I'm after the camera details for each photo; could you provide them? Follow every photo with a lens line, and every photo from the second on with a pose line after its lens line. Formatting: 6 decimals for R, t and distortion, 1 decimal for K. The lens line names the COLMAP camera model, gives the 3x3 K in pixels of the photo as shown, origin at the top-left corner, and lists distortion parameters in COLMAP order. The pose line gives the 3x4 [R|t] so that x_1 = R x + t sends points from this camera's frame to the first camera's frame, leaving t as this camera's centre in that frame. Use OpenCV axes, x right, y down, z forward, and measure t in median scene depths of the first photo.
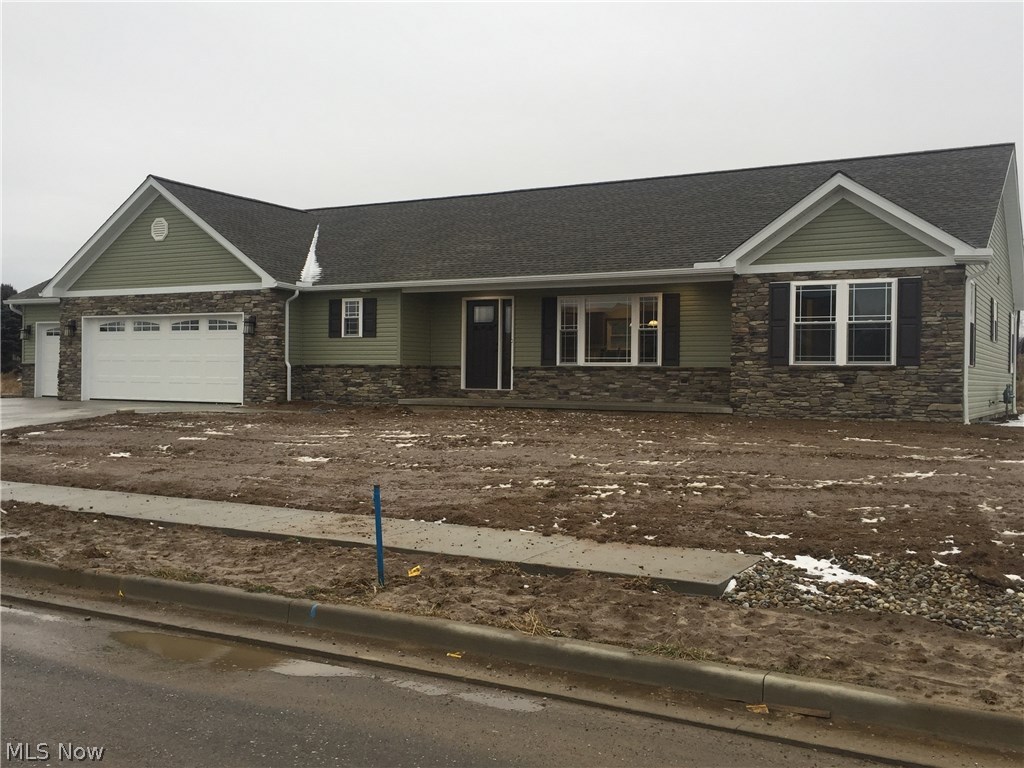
lens RADIAL K [[1015.0, 0, 512.6], [0, 1015.0, 385.5], [0, 0, 1]] dist [0.053312, 0.000000]
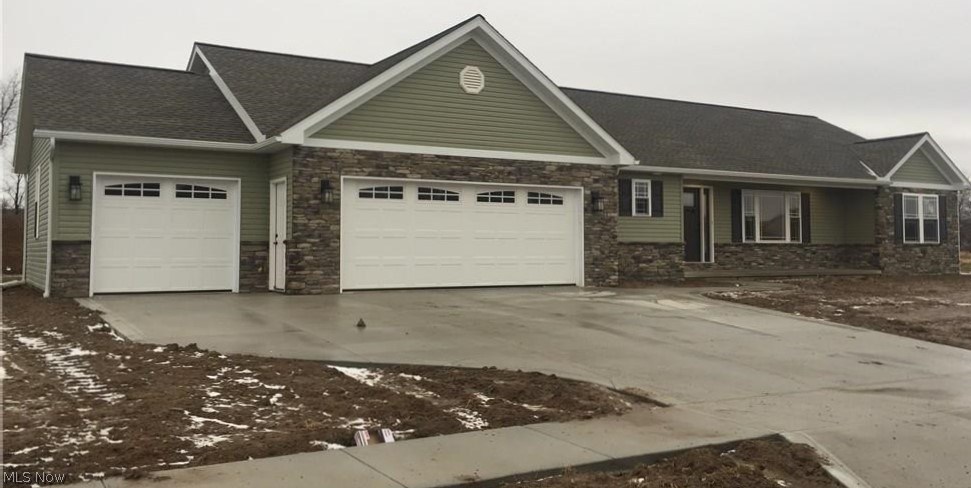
lens RADIAL K [[864.7, 0, 491.0], [0, 864.7, 203.7], [0, 0, 1]] dist [0.043175, -0.003742]
pose [[0.497467, 0.033345, 0.866842, -1.021144], [0.011147, 0.998933, -0.044823, -0.021963], [-0.867411, 0.031961, 0.496565, 0.691877]]
